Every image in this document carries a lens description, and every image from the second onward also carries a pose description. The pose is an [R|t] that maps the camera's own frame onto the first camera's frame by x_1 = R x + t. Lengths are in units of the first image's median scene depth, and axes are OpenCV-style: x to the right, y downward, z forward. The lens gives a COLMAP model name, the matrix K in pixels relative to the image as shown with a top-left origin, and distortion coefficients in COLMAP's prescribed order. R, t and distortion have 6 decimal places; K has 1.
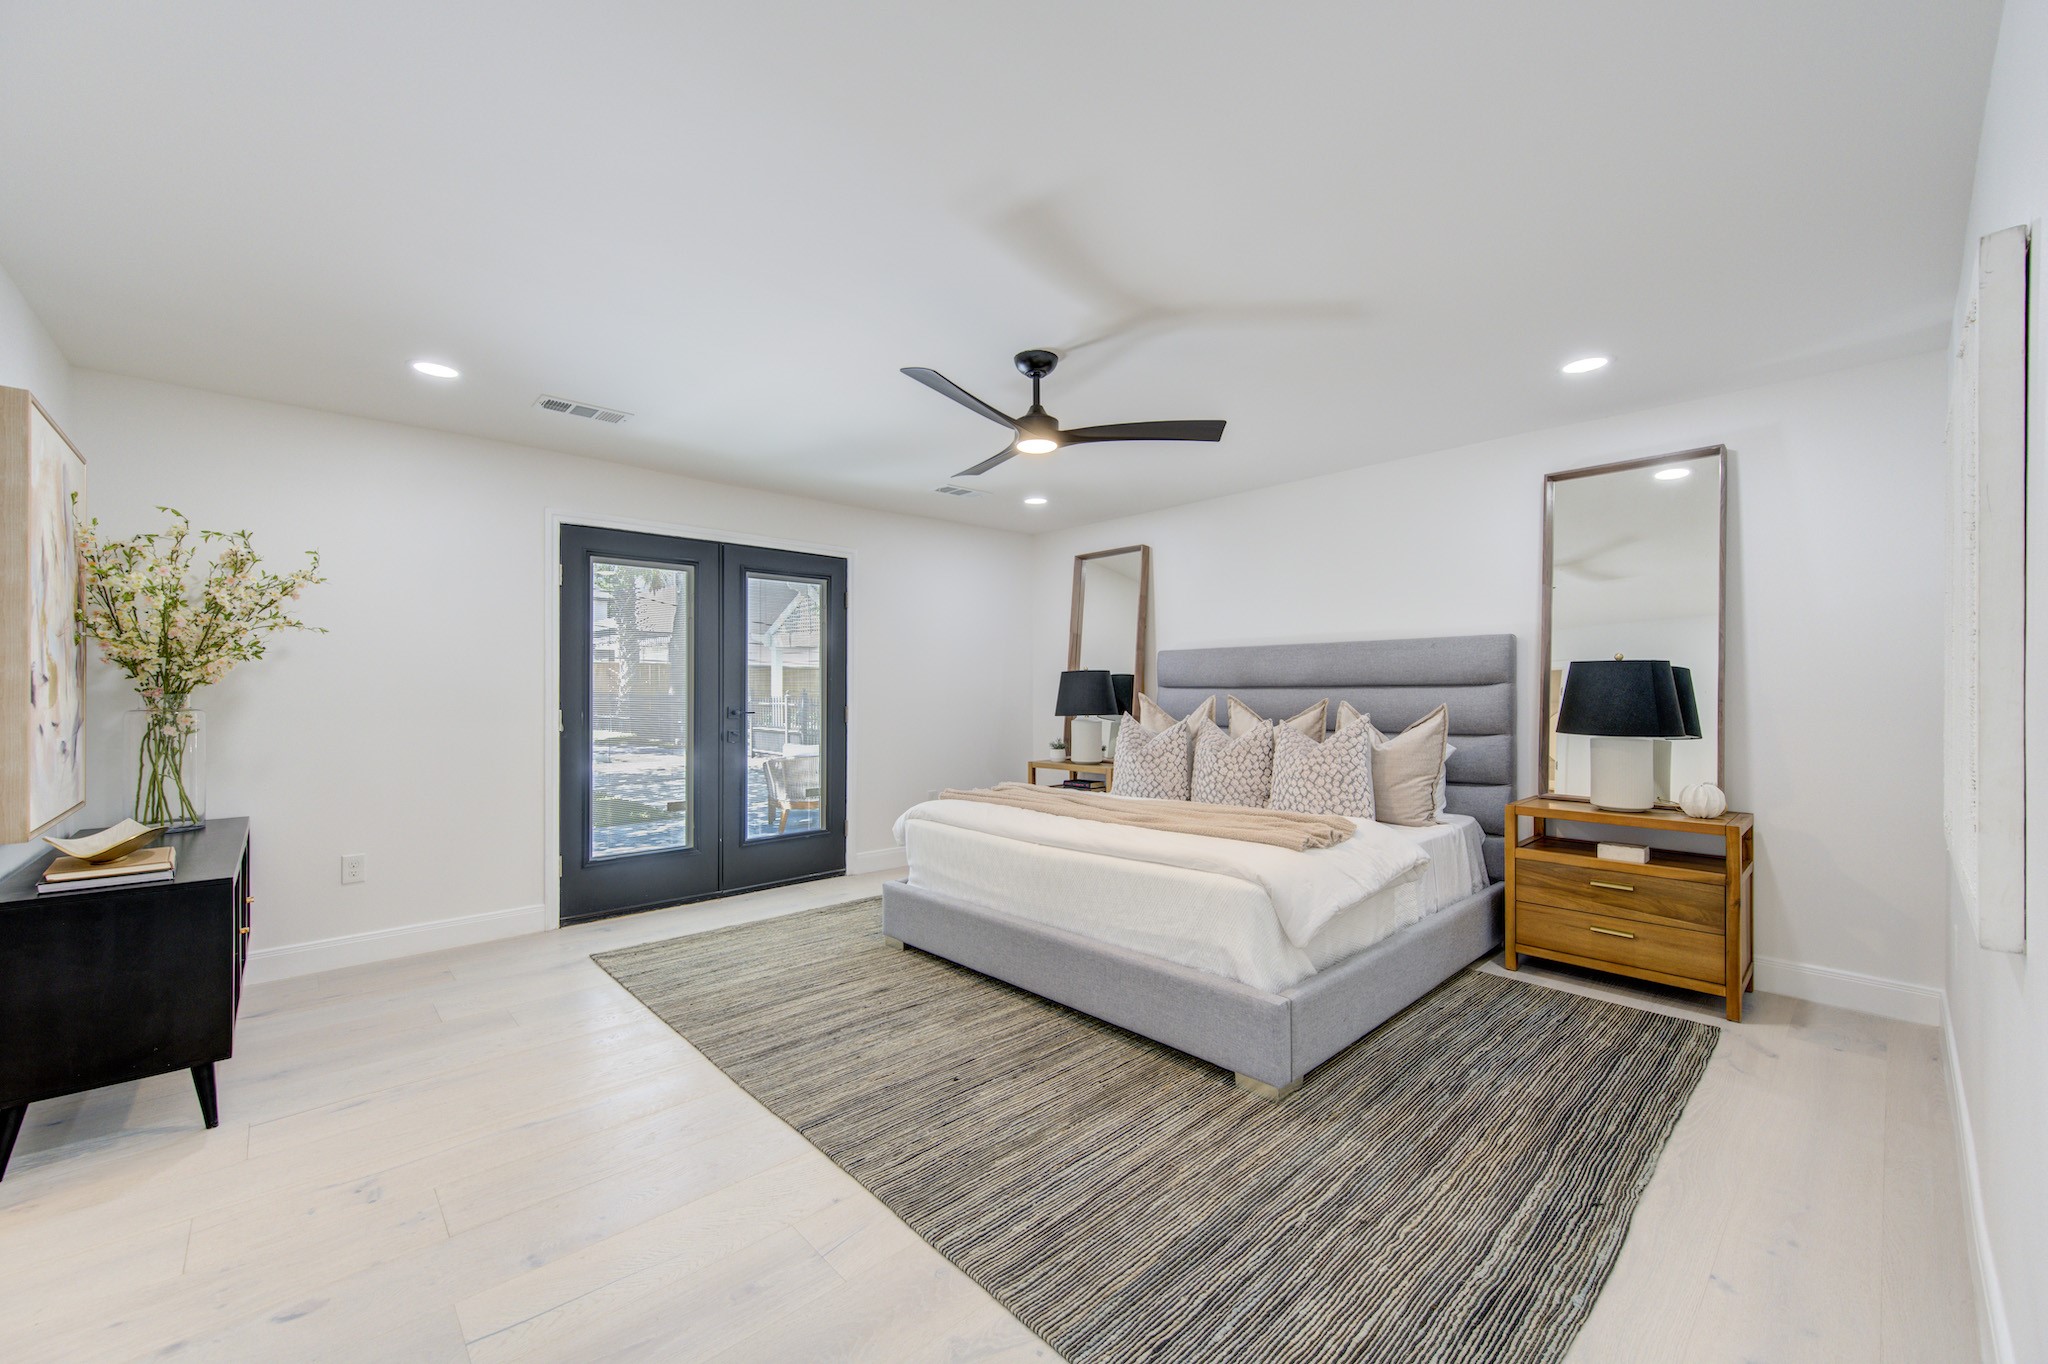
lens RADIAL K [[806.2, 0, 1021.9], [0, 806.2, 674.0], [0, 0, 1]] dist [0.000752, -0.000187]
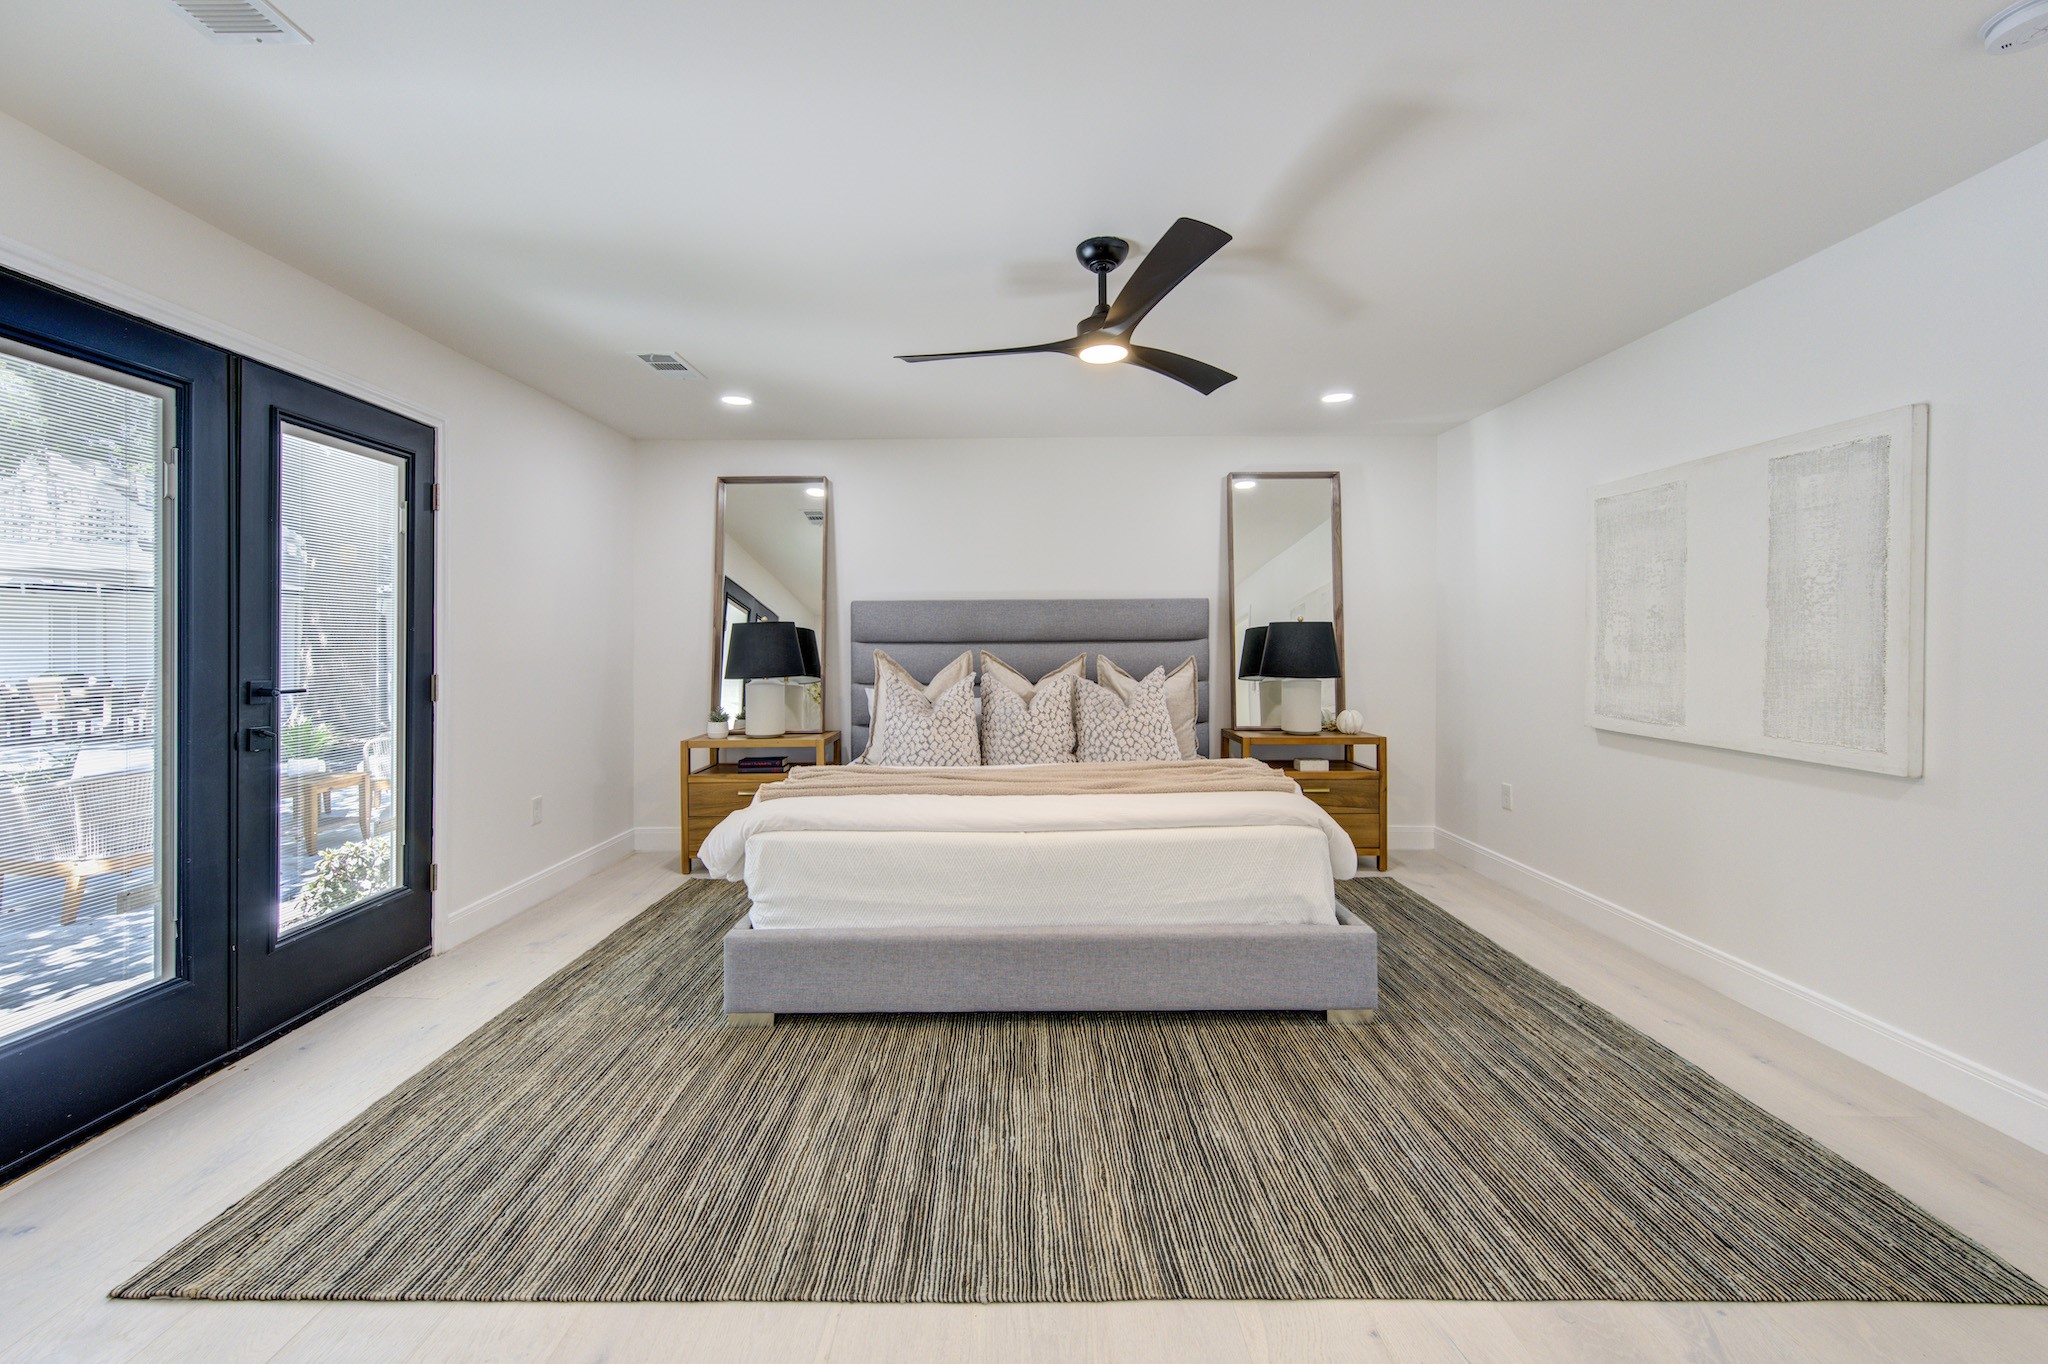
lens RADIAL K [[822.6, 0, 1005.3], [0, 822.6, 635.3], [0, 0, 1]] dist [0.001030, -0.000199]
pose [[0.684026, 0.005553, 0.729437, -0.543017], [-0.010716, 0.999940, 0.002437, 0.007061], [-0.729379, -0.009484, 0.684044, 0.393682]]
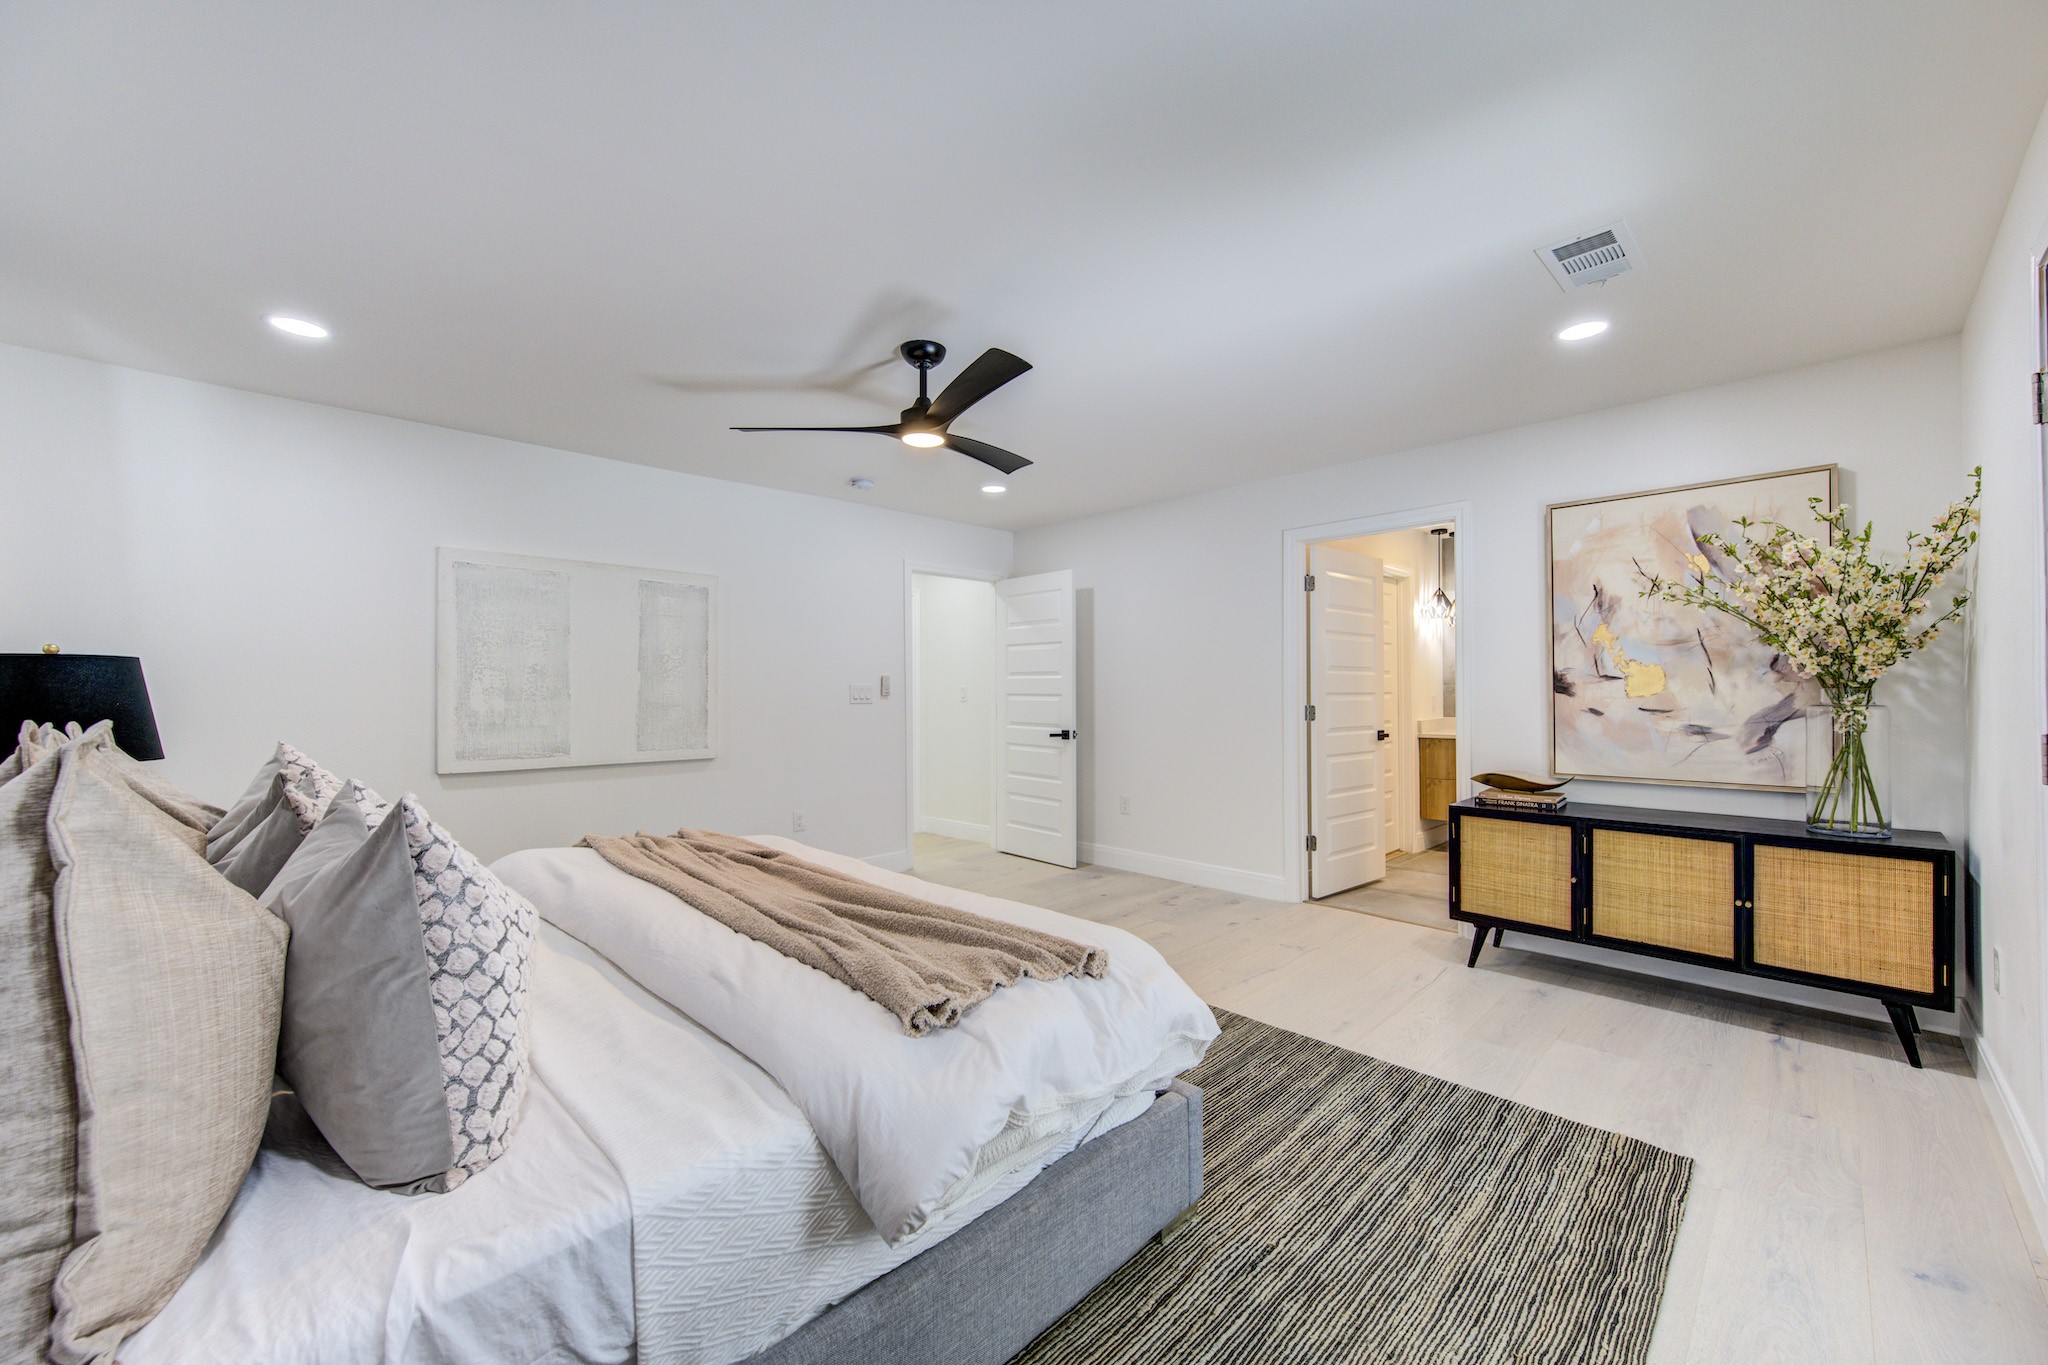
lens RADIAL K [[799.7, 0, 1023.9], [0, 799.7, 691.0], [0, 0, 1]] dist [0.001707, -0.000574]
pose [[-0.999168, 0.006365, -0.040281, -0.048987], [0.006947, 0.999873, -0.014323, 0.026329], [0.040185, -0.014591, -0.999086, 1.580561]]
